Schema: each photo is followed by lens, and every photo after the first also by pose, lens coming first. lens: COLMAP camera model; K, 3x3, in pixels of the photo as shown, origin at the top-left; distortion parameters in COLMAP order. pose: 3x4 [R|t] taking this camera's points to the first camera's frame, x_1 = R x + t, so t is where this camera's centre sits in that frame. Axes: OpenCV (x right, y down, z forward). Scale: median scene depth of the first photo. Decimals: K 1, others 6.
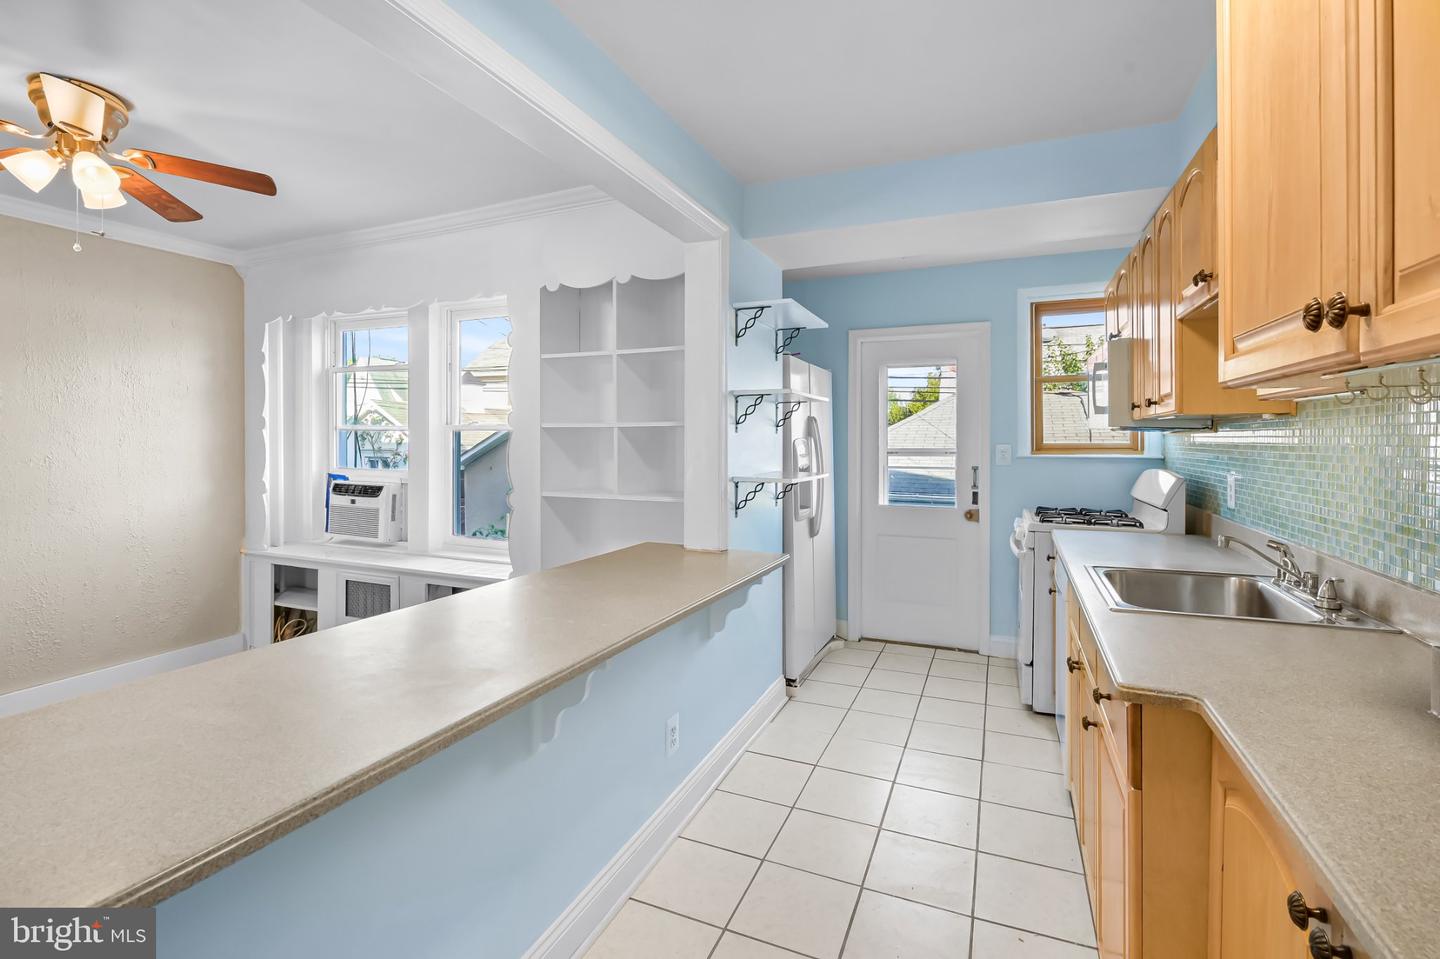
lens RADIAL K [[650.1, 0, 726.7], [0, 650.1, 443.0], [0, 0, 1]] dist [-0.010321, -0.000565]
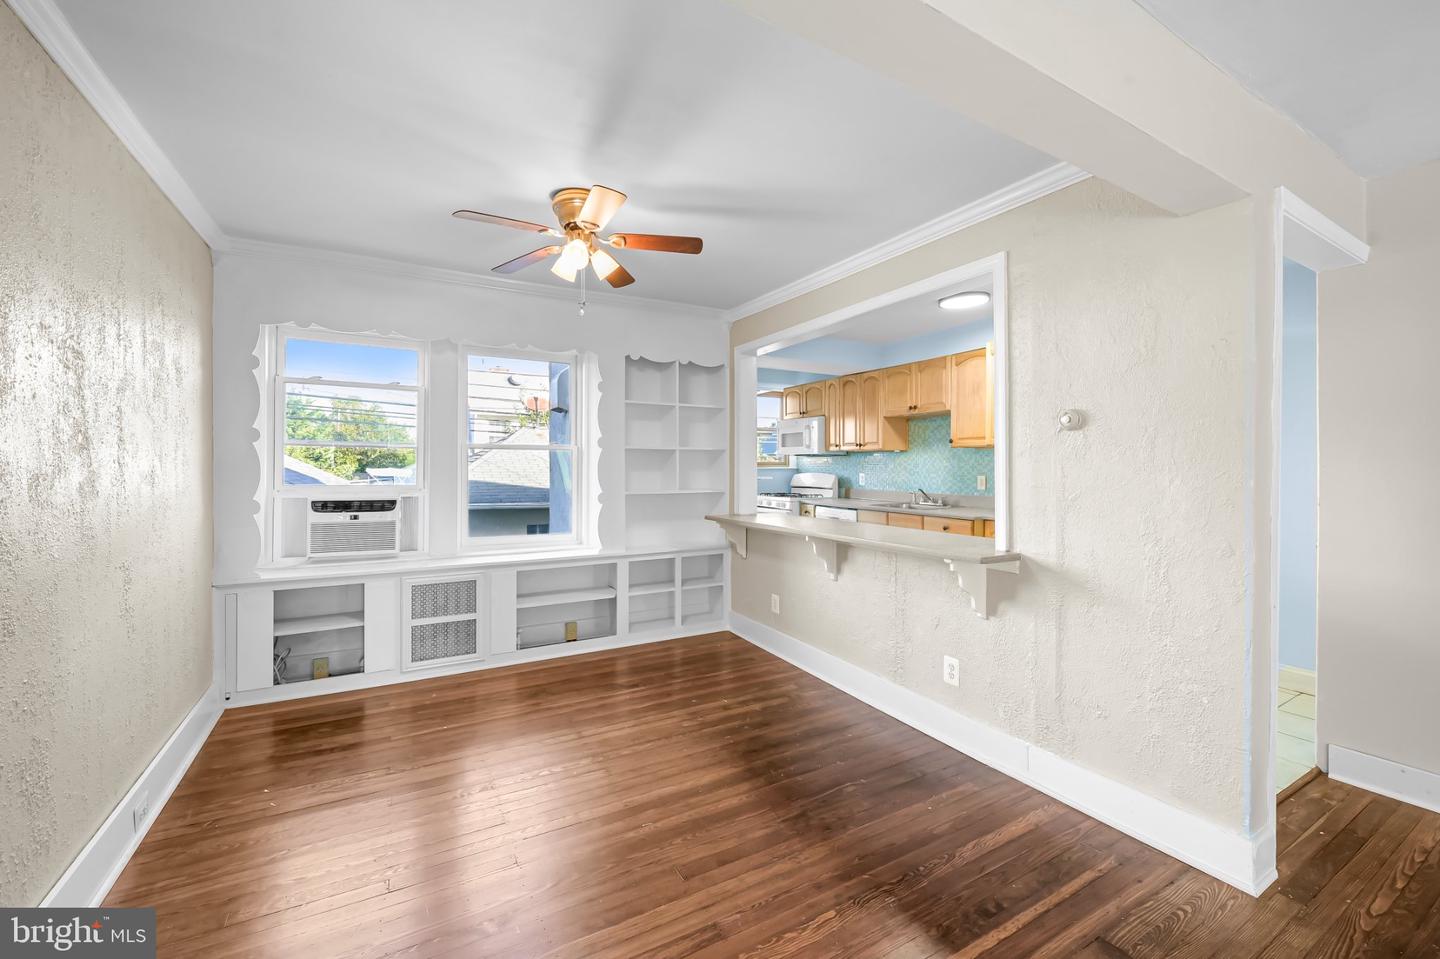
lens RADIAL K [[580.8, 0, 727.9], [0, 580.8, 467.7], [0, 0, 1]] dist [-0.003965, -0.000278]
pose [[0.605794, -0.004426, 0.795609, -1.124656], [0.003884, 0.999989, 0.002605, 0.016090], [-0.795612, 0.001512, 0.605805, -0.000734]]
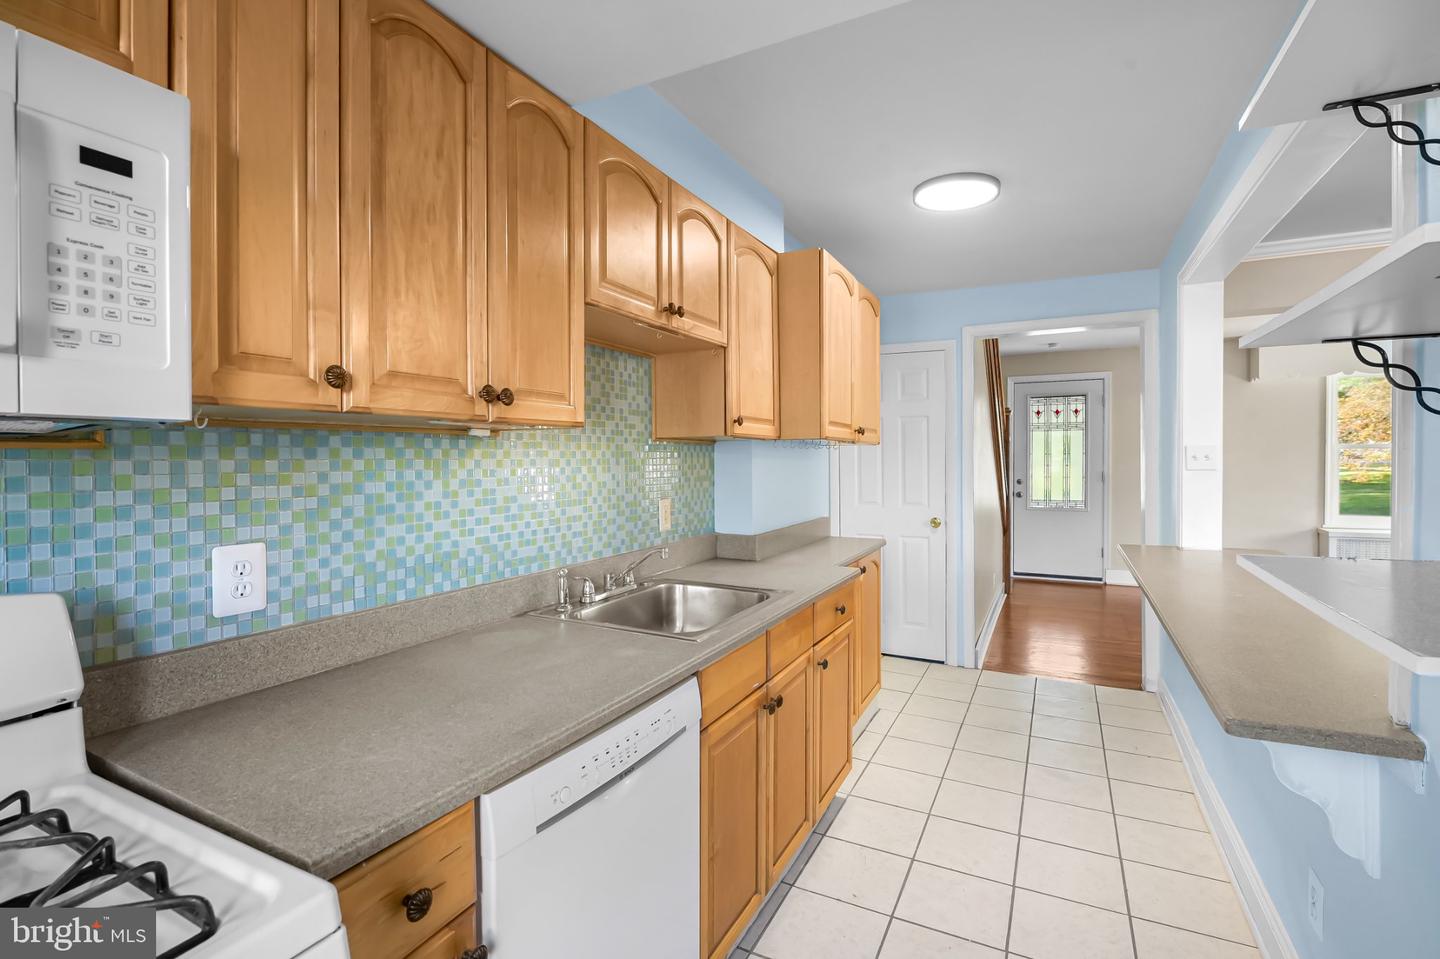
lens RADIAL K [[656.5, 0, 723.7], [0, 656.5, 466.6], [0, 0, 1]] dist [-0.009162, -0.000442]
pose [[-0.997509, 0.005292, 0.070347, 0.312158], [0.006574, 0.999816, 0.018005, -0.008109], [-0.070239, 0.018422, -0.997360, 1.124397]]
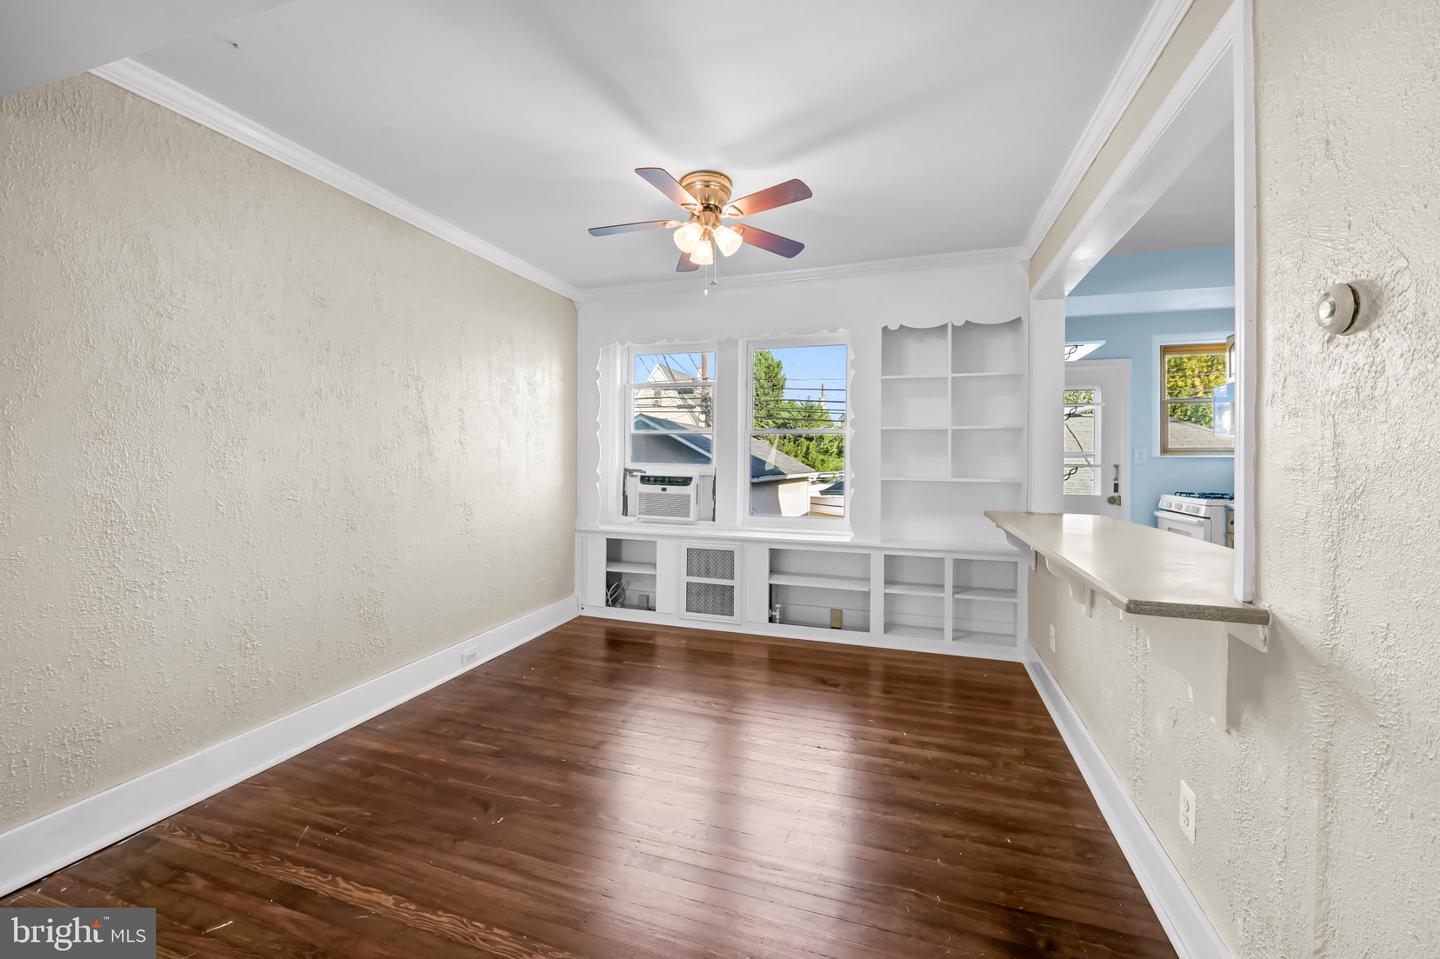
lens RADIAL K [[577.2, 0, 722.3], [0, 577.2, 462.0], [0, 0, 1]] dist [-0.004457, -0.000365]
pose [[0.996172, 0.004998, 0.087273, -0.672809], [-0.005253, 0.999983, 0.002698, 0.039390], [-0.087258, -0.003146, 0.996181, -0.164156]]
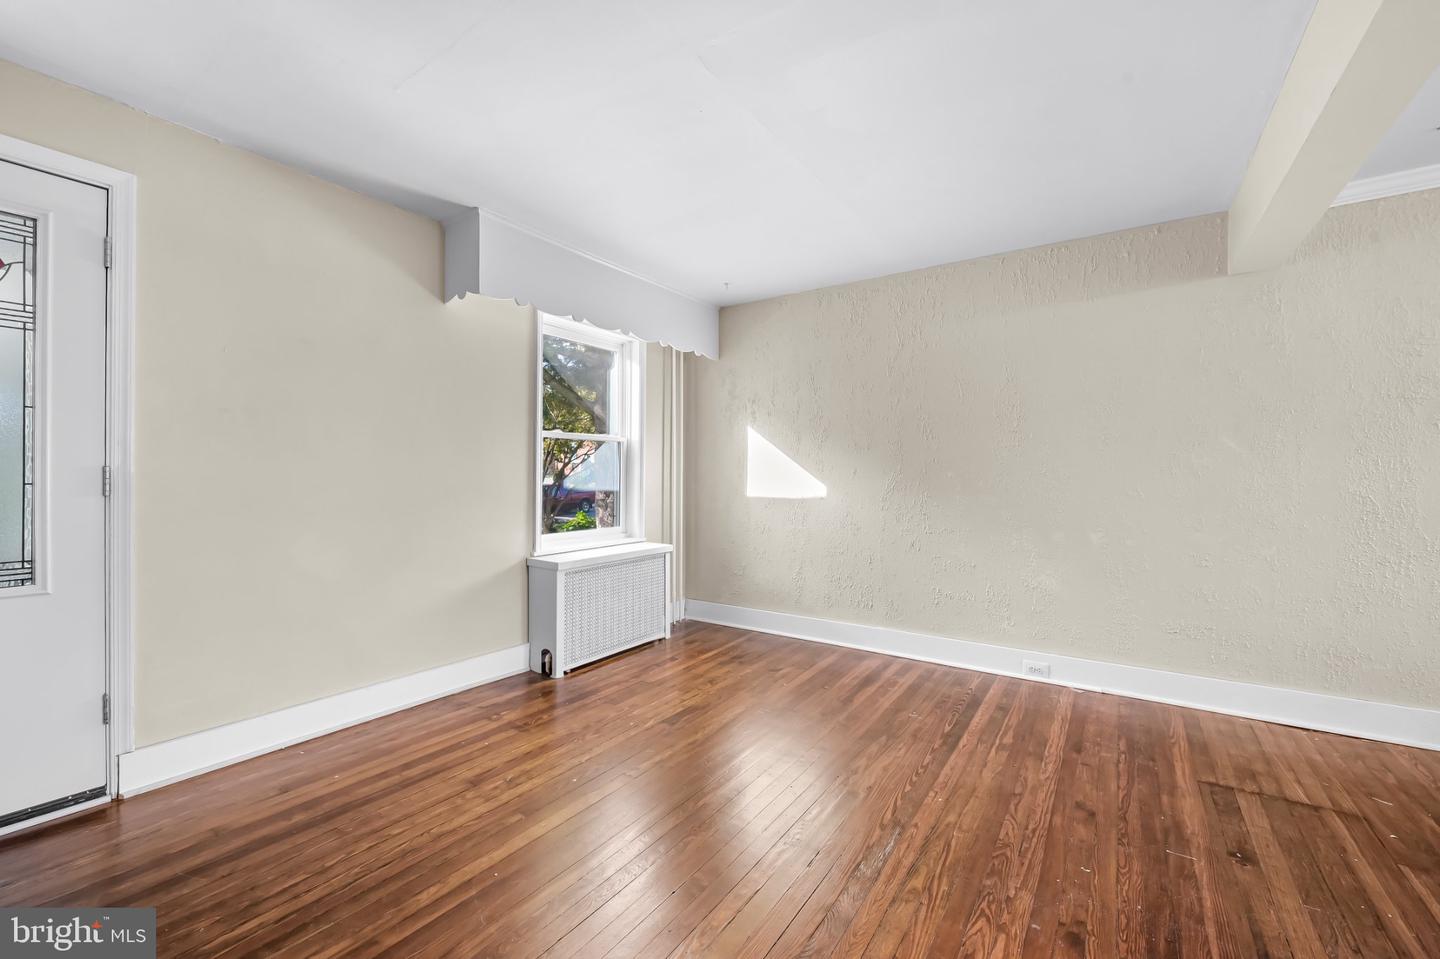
lens RADIAL K [[579.6, 0, 722.2], [0, 579.6, 478.1], [0, 0, 1]] dist [-0.010050, -0.000110]
pose [[-0.198209, 0.000704, -0.980159, -0.275080], [-0.006310, 0.999978, 0.001994, 0.059961], [0.980139, 0.006580, -0.198200, -0.265513]]
